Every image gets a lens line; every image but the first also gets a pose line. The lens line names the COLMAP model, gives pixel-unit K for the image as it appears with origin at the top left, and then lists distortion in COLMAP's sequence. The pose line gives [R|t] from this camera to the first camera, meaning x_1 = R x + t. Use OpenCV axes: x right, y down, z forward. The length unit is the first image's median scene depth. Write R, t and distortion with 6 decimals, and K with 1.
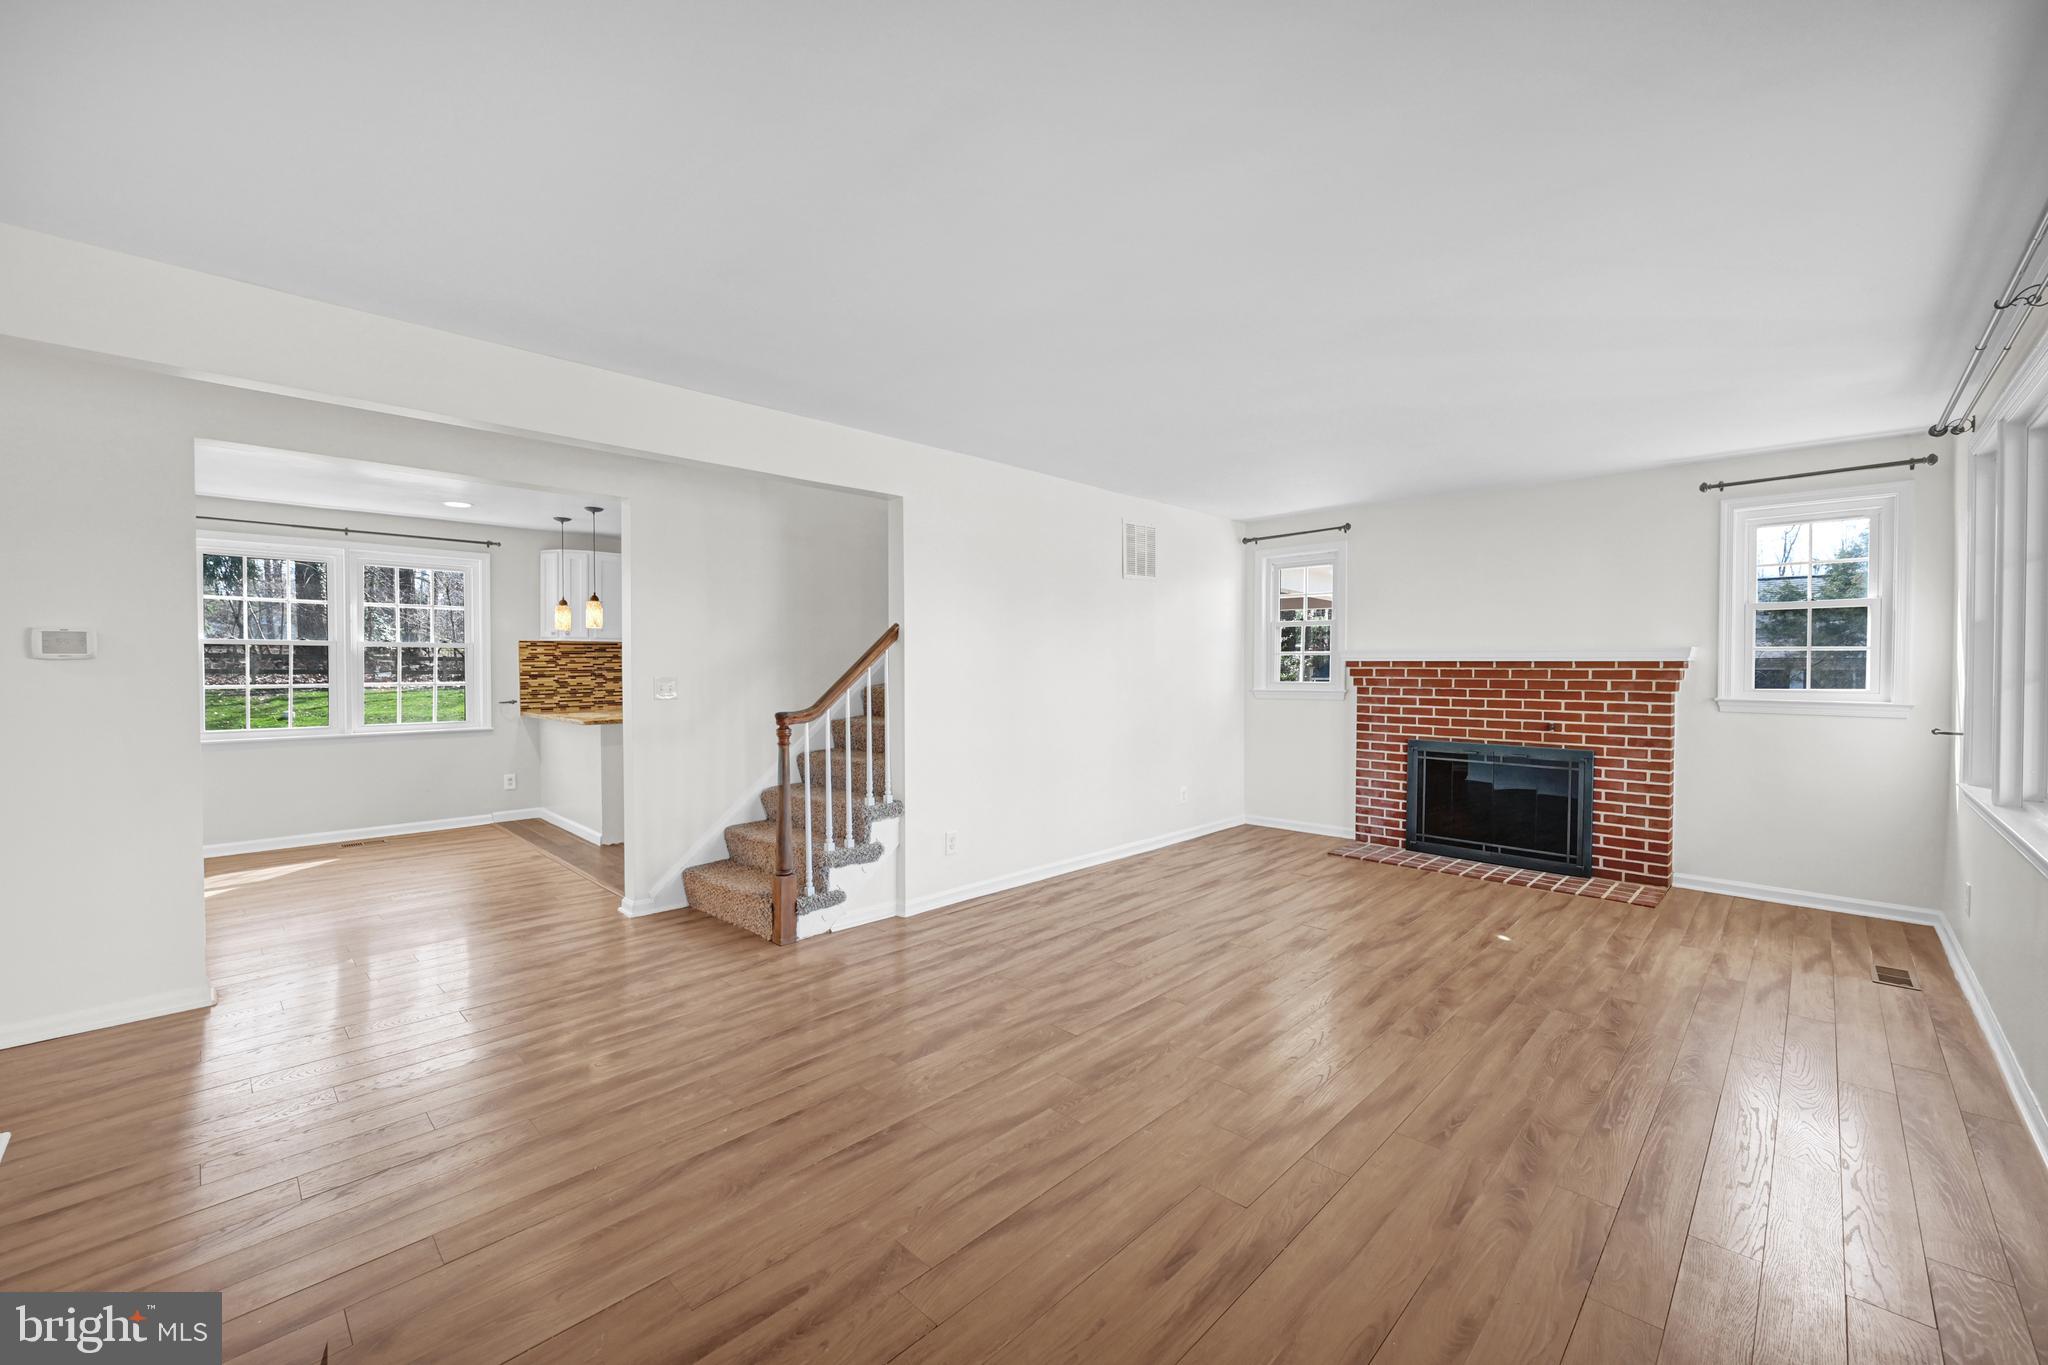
lens RADIAL K [[820.1, 0, 1033.0], [0, 820.1, 671.7], [0, 0, 1]] dist [-0.002458, -0.000366]
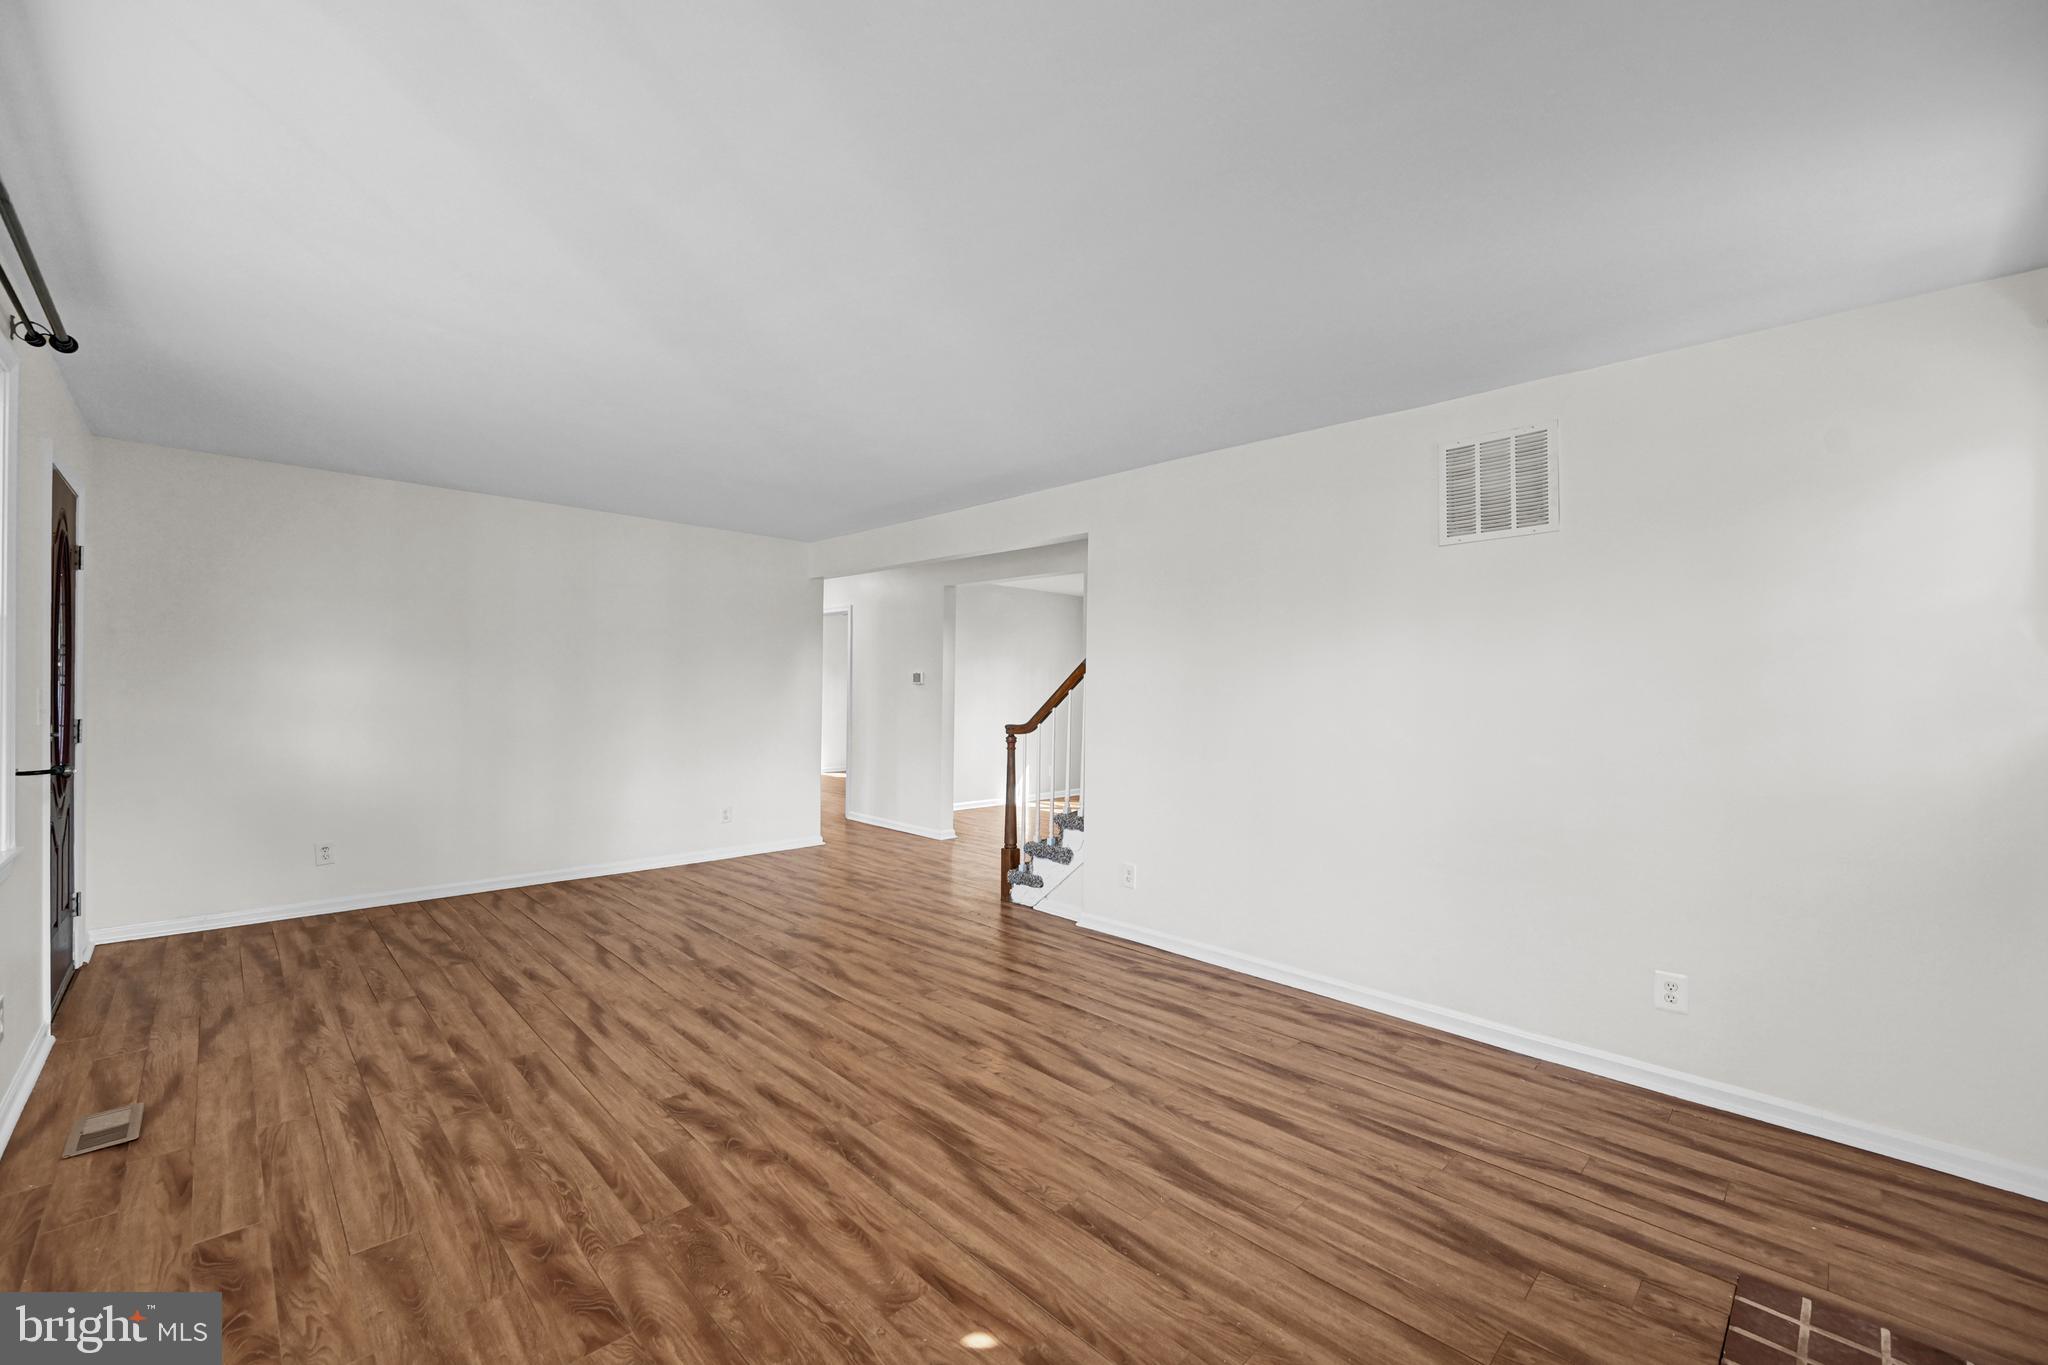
lens RADIAL K [[820.1, 0, 1018.6], [0, 820.1, 683.8], [0, 0, 1]] dist [-0.002458, -0.000366]
pose [[-0.023246, -0.004519, -0.999720, 0.858661], [-0.021010, 0.999771, -0.004031, -0.009351], [0.999509, 0.020910, -0.023336, 0.880685]]
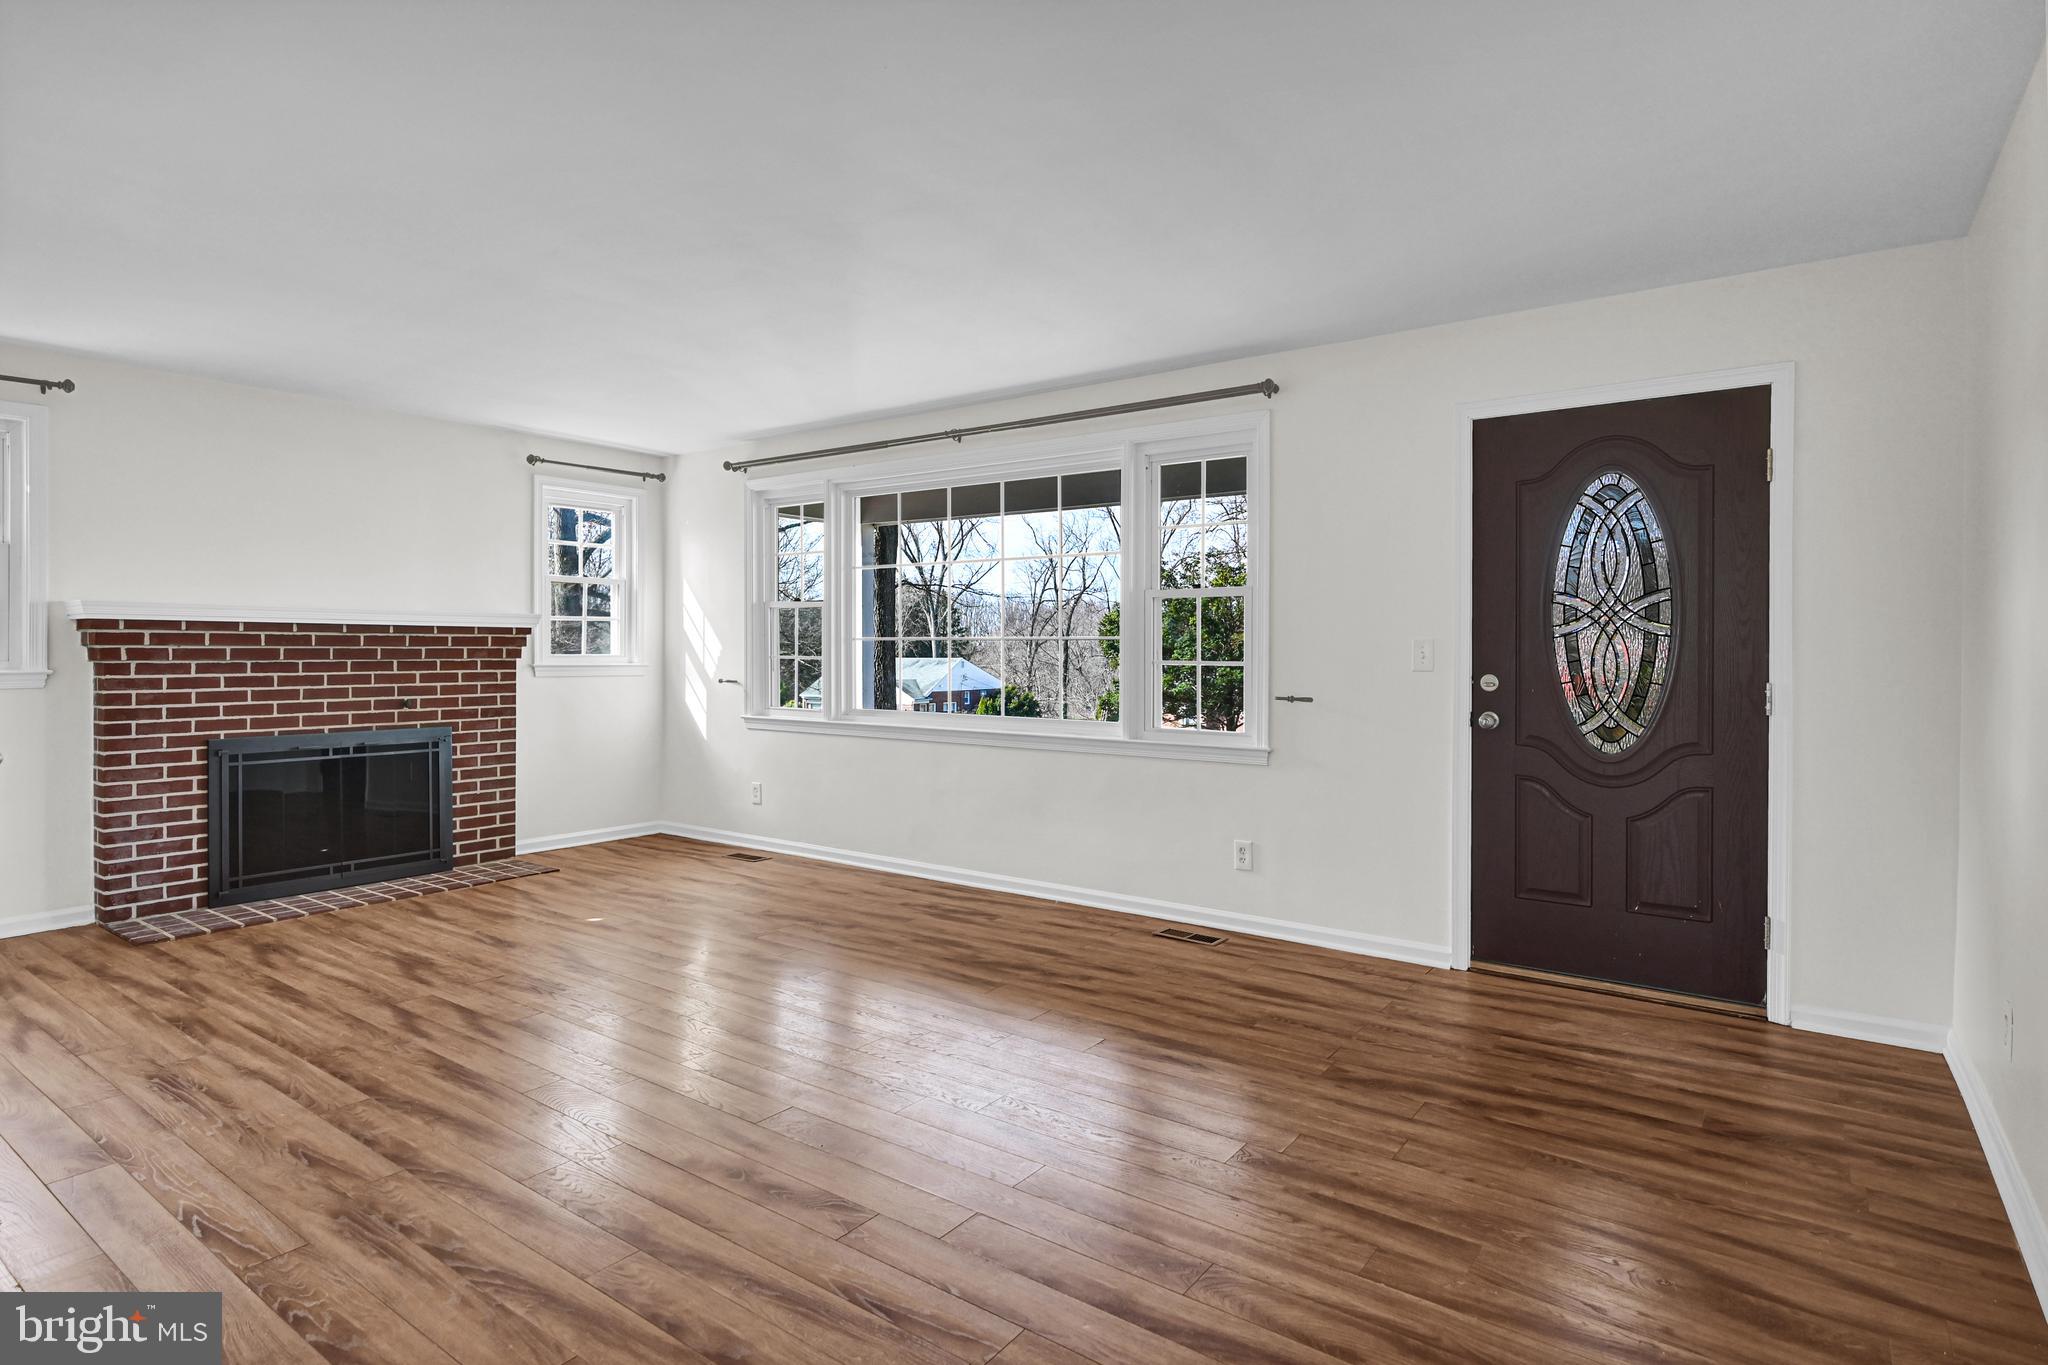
lens RADIAL K [[1070.7, 0, 1020.4], [0, 1070.7, 663.4], [0, 0, 1]] dist [0.000909, -0.000512]
pose [[-0.137499, -0.015325, 0.990383, -0.602441], [0.004760, 0.999859, 0.016132, 0.012355], [-0.990491, 0.006932, -0.137406, 0.587099]]
